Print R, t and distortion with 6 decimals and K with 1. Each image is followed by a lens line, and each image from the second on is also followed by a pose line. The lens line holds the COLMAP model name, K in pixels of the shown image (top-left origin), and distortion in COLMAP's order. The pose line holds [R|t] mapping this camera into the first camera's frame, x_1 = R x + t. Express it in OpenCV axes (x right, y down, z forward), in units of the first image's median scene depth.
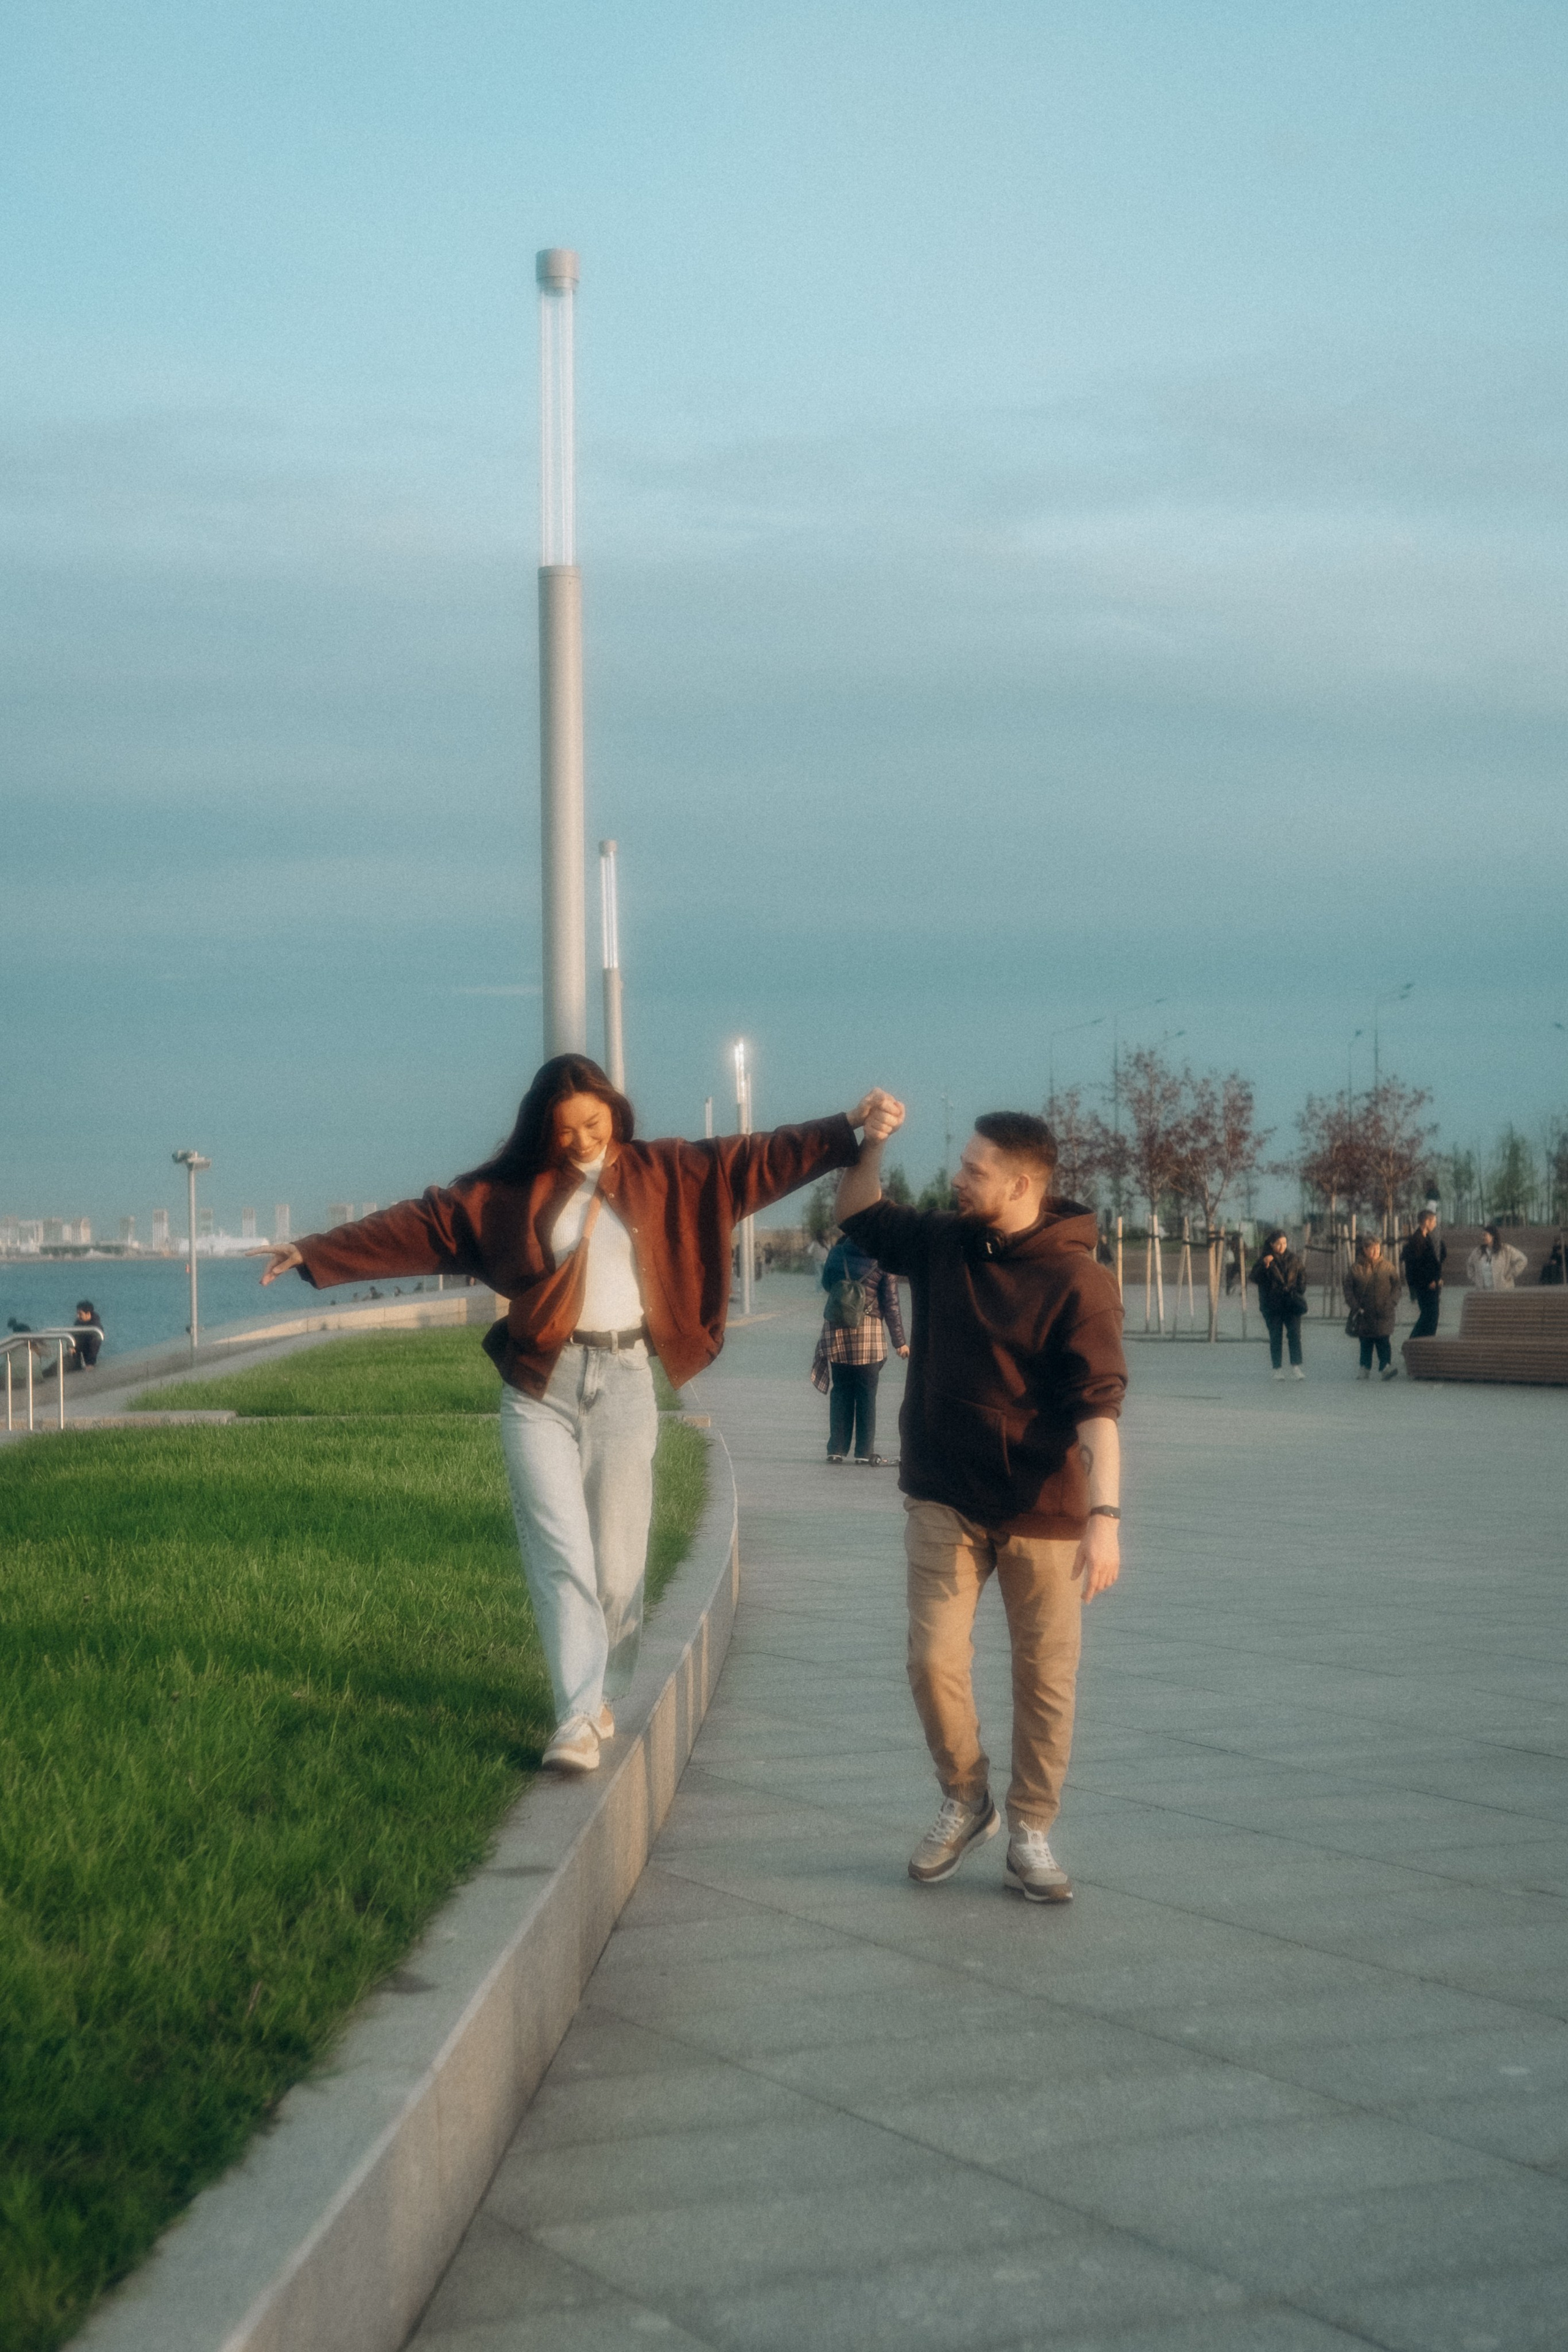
lens RADIAL K [[3273.3, 0, 783.6], [0, 3273.3, 1208.5], [0, 0, 1]] dist [0.169964, 0.042684]
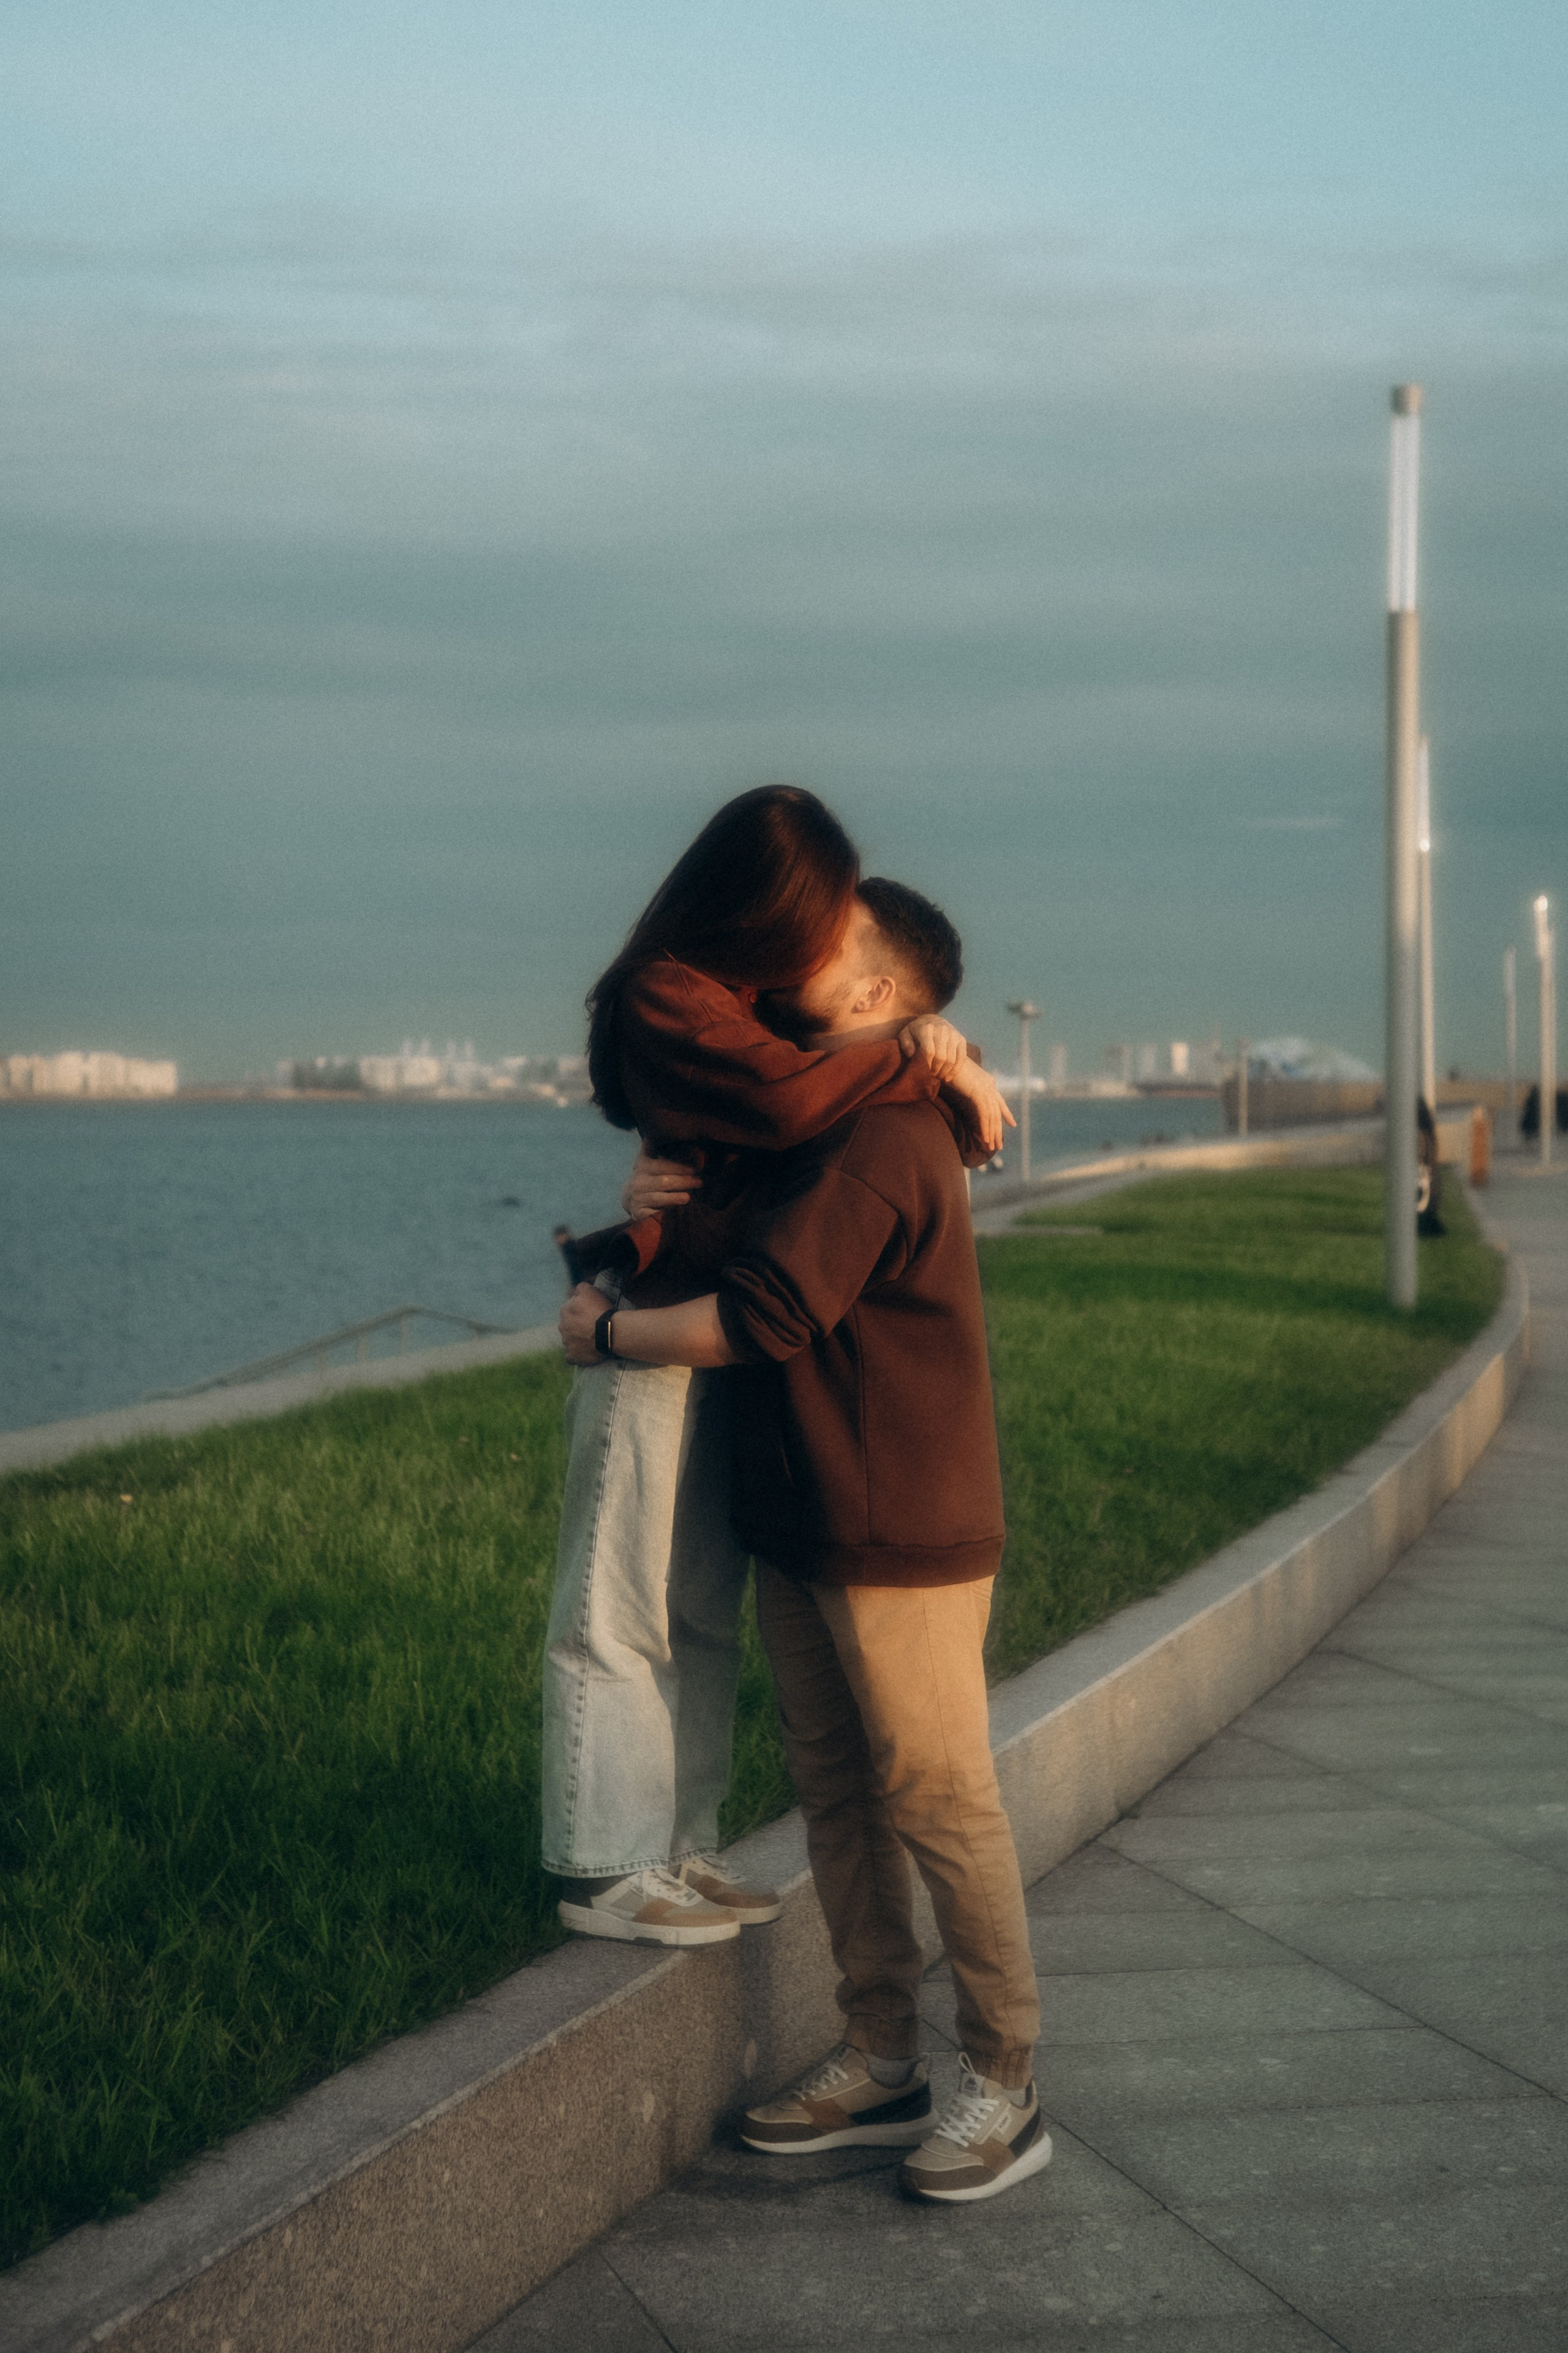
lens RADIAL K [[3751.7, 0, 774.5], [0, 3751.7, 1075.7], [0, 0, 1]] dist [0.050165, 0.282114]
pose [[0.976985, 0.012203, -0.212958, 0.013626], [-0.010356, 0.999898, 0.009789, -0.010761], [0.213056, -0.007358, 0.977012, -0.603456]]
